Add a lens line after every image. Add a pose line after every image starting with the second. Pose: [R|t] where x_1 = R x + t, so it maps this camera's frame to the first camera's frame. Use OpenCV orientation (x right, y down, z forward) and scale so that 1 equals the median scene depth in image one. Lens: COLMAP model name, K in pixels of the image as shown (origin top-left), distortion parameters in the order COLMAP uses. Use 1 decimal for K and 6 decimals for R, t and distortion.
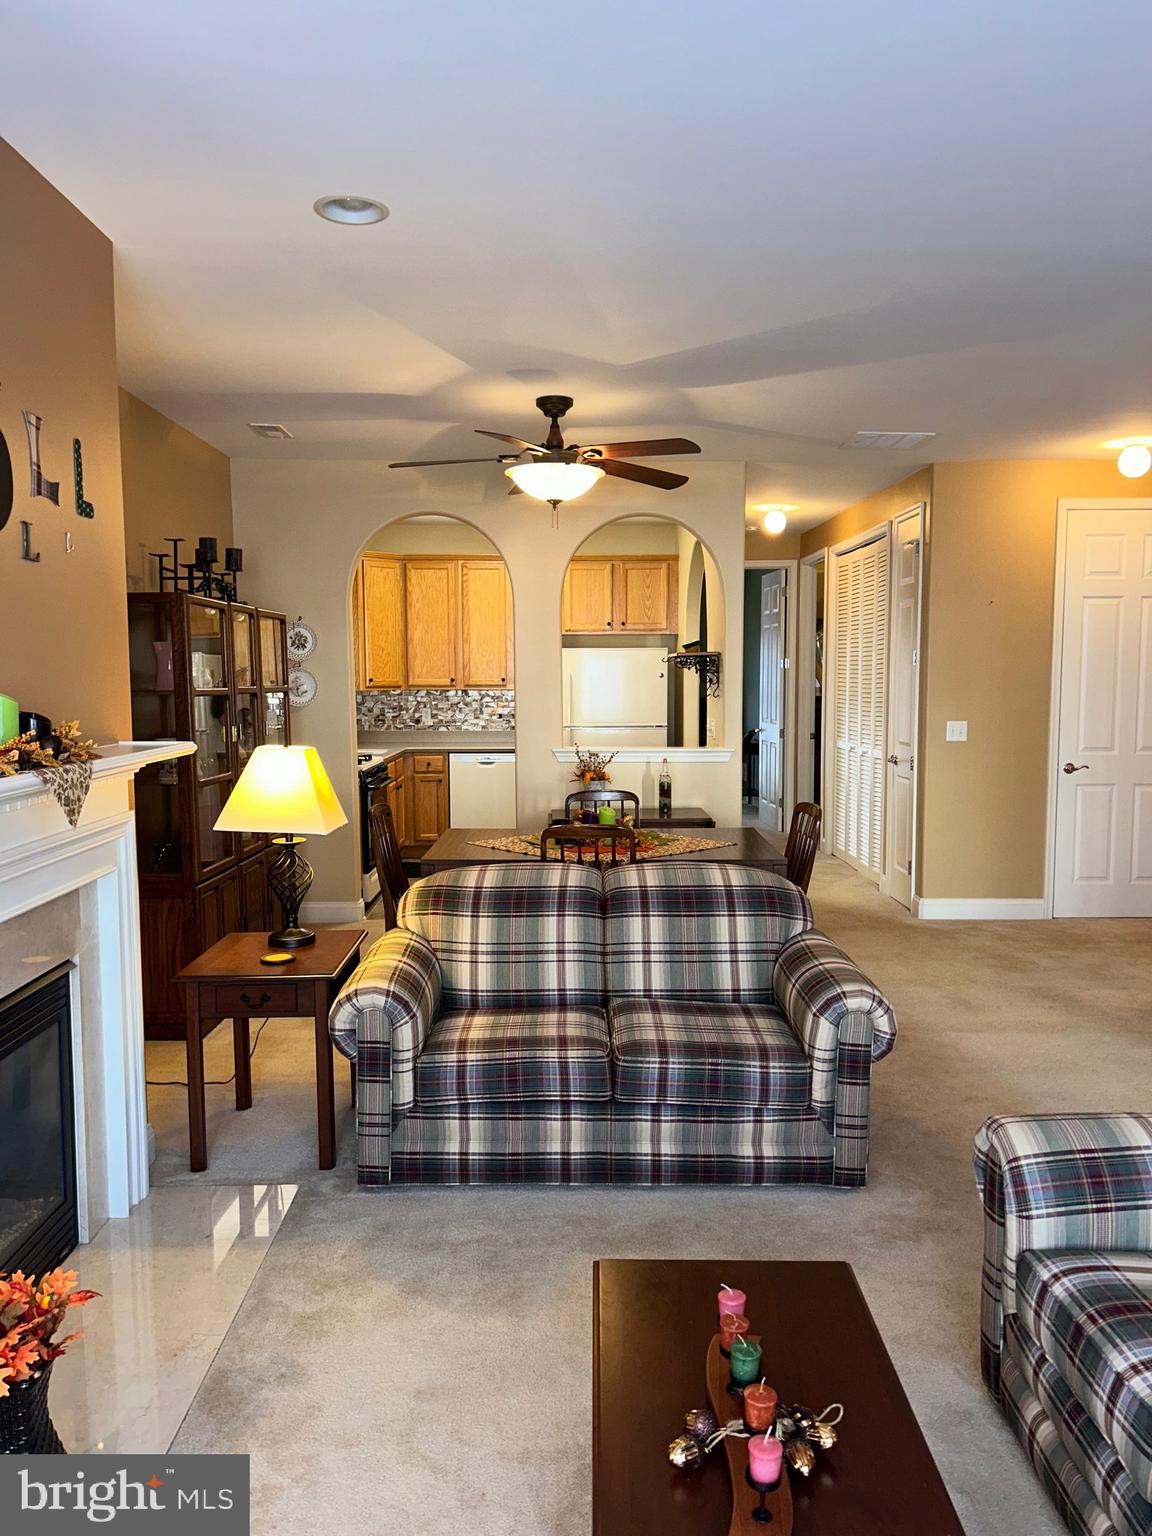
lens RADIAL K [[1152.3, 0, 580.3], [0, 1152.3, 782.9], [0, 0, 1]] dist [0.062180, -0.069907]
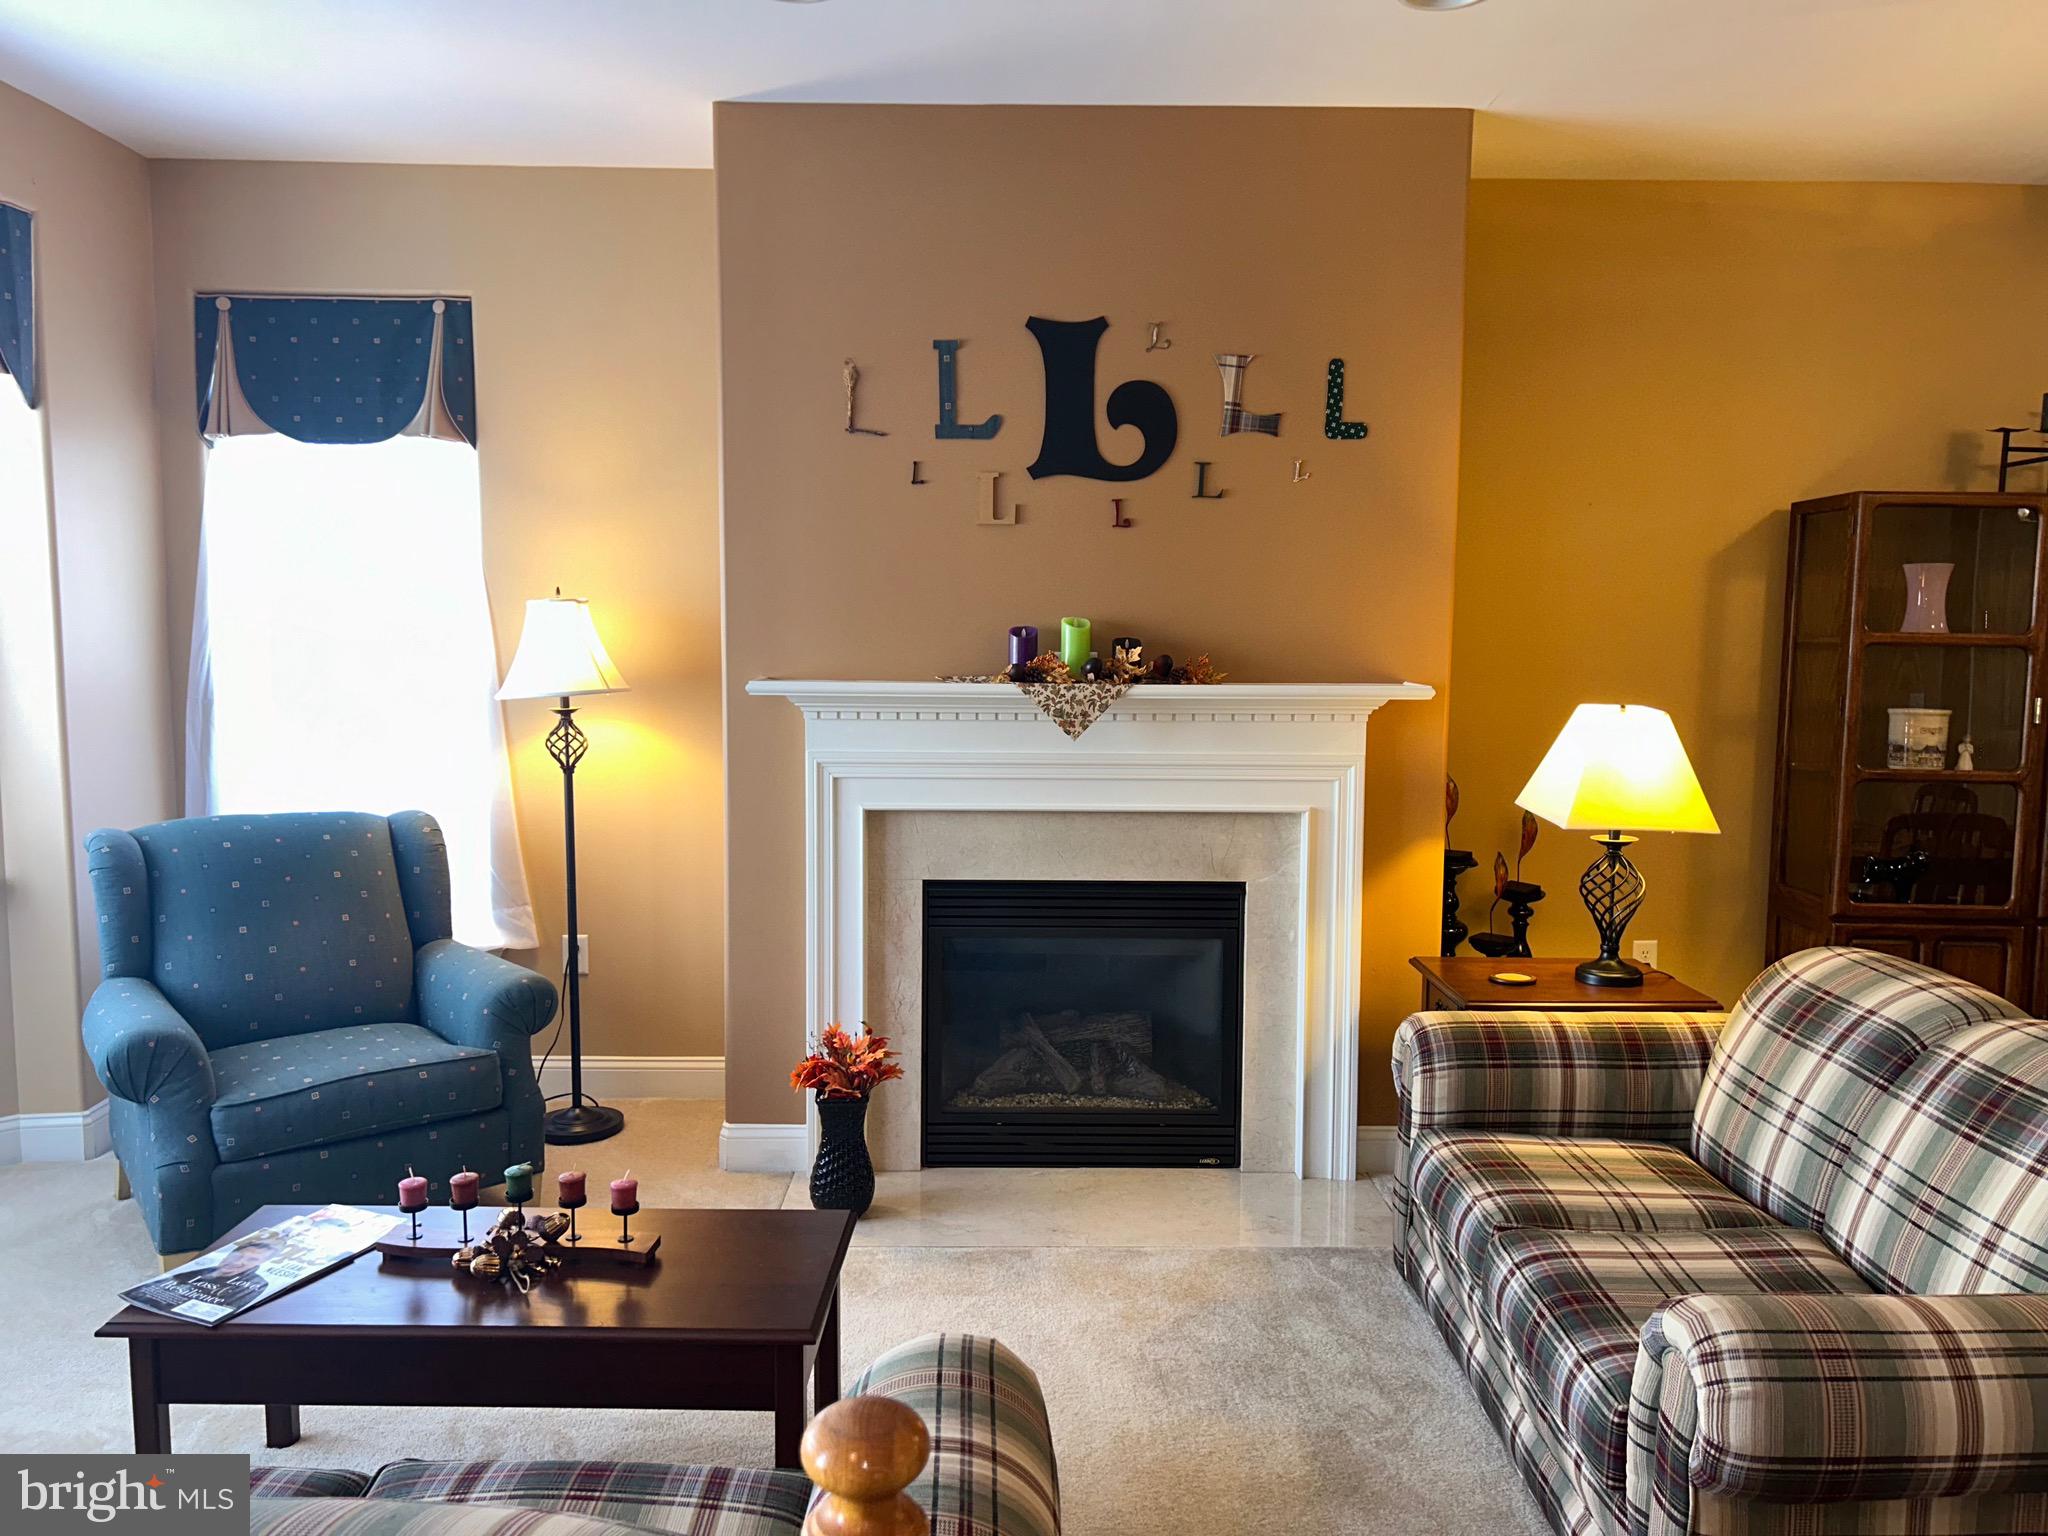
lens RADIAL K [[1536.4, 0, 1028.4], [0, 1536.4, 775.9], [0, 0, 1]] dist [0.062180, -0.069907]
pose [[0.000335, 0.104054, -0.994572, 0.524073], [-0.104895, 0.989089, 0.103445, -0.037644], [0.994483, 0.104290, 0.011246, 0.466780]]
